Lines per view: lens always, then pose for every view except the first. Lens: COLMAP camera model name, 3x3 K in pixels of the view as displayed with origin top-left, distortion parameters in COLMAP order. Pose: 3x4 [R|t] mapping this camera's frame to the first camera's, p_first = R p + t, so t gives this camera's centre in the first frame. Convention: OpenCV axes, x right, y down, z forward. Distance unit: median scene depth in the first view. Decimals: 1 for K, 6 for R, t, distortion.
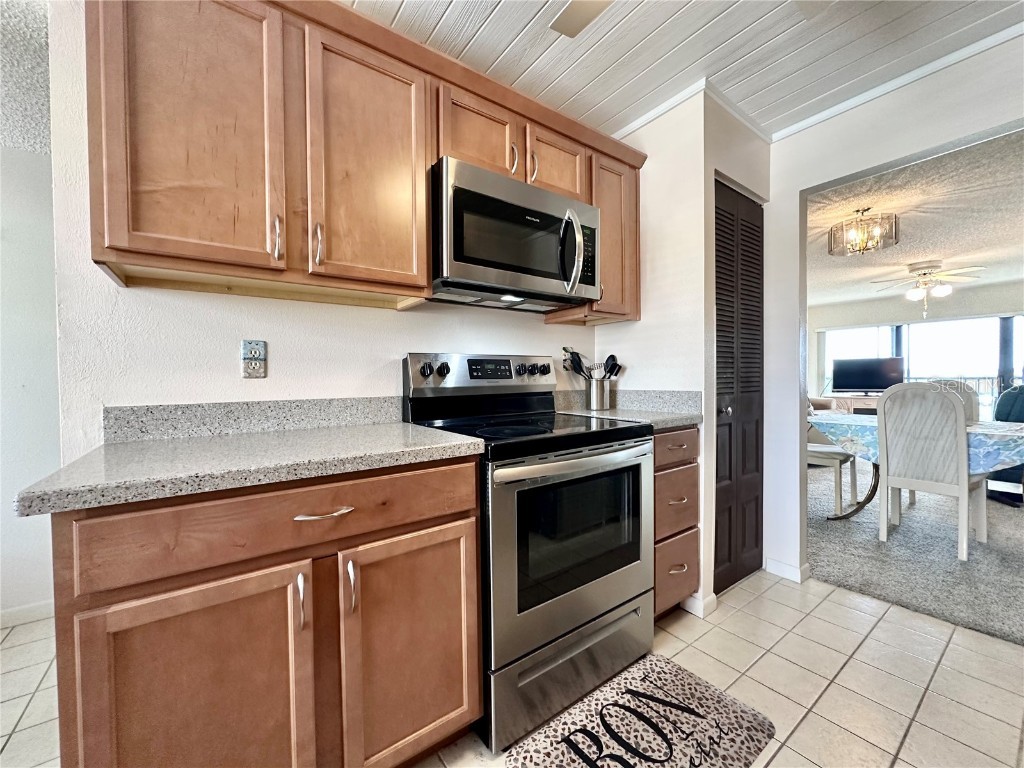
lens RADIAL K [[409.0, 0, 512.0], [0, 409.0, 384.0], [0, 0, 1]] dist [-0.002037, 0.000305]
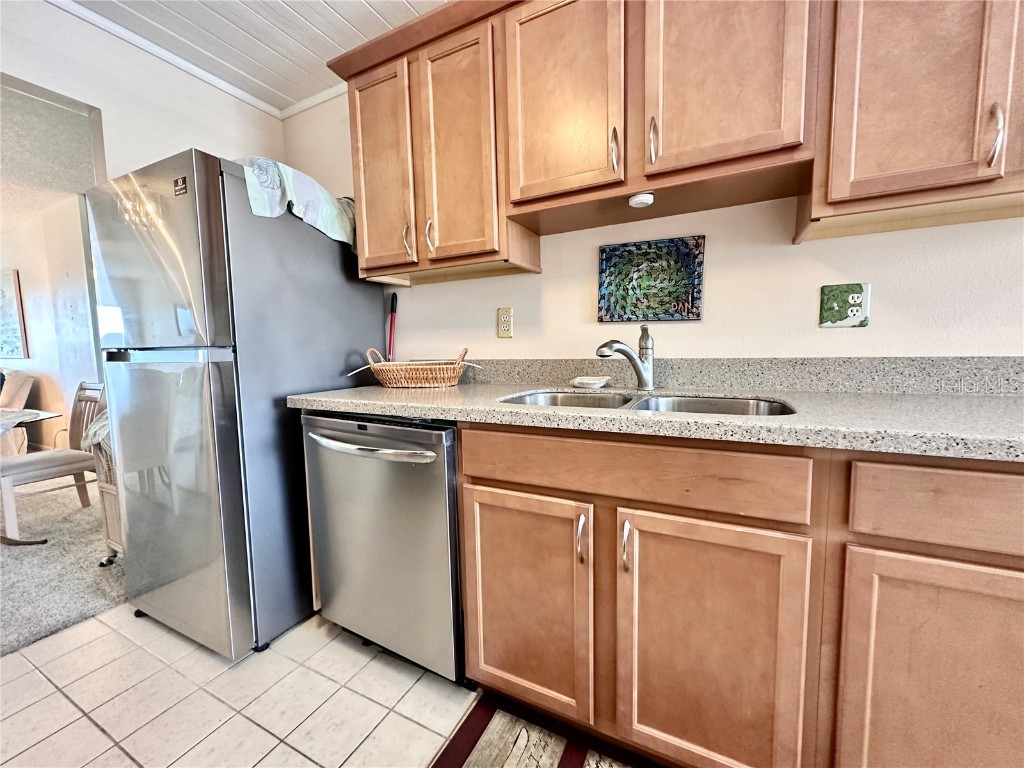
lens RADIAL K [[409.0, 0, 512.0], [0, 409.0, 384.0], [0, 0, 1]] dist [-0.002037, 0.000305]
pose [[-0.448237, -0.056515, 0.892126, -0.137955], [0.037870, 0.995903, 0.082116, 0.003947], [-0.893112, 0.070593, -0.444260, 0.526978]]
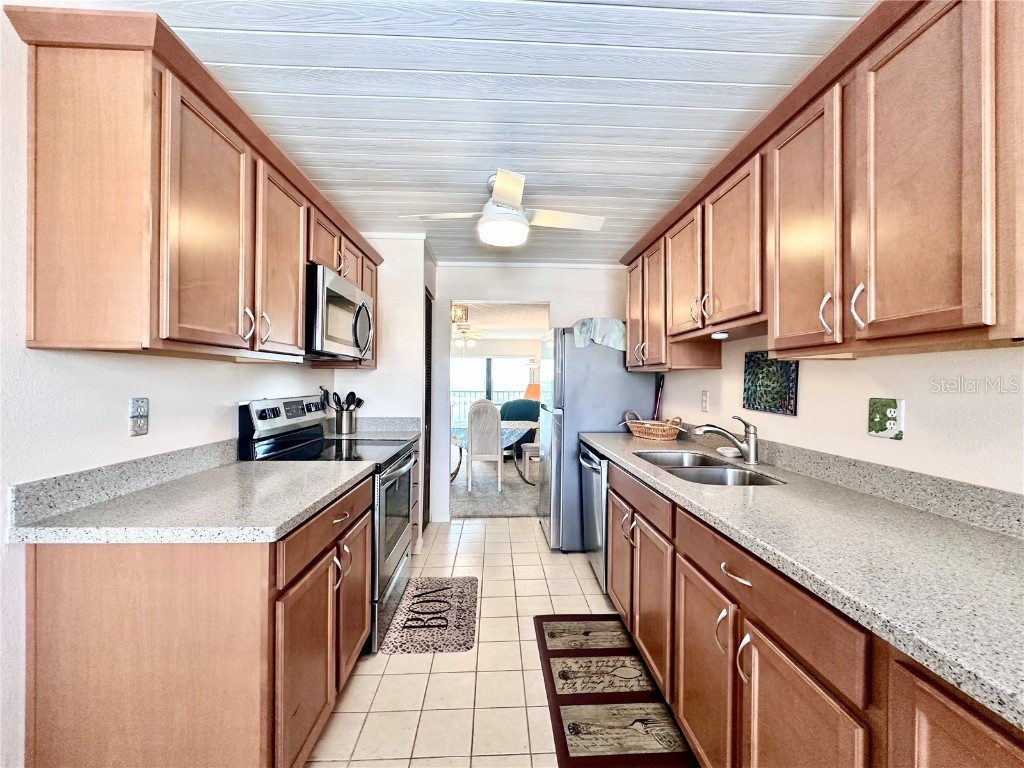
lens RADIAL K [[409.0, 0, 512.0], [0, 409.0, 384.0], [0, 0, 1]] dist [-0.002037, 0.000305]
pose [[0.558730, 0.012541, 0.829254, -0.942745], [-0.002400, 0.999906, -0.013505, -0.128556], [-0.829346, 0.005556, 0.558708, -0.319578]]
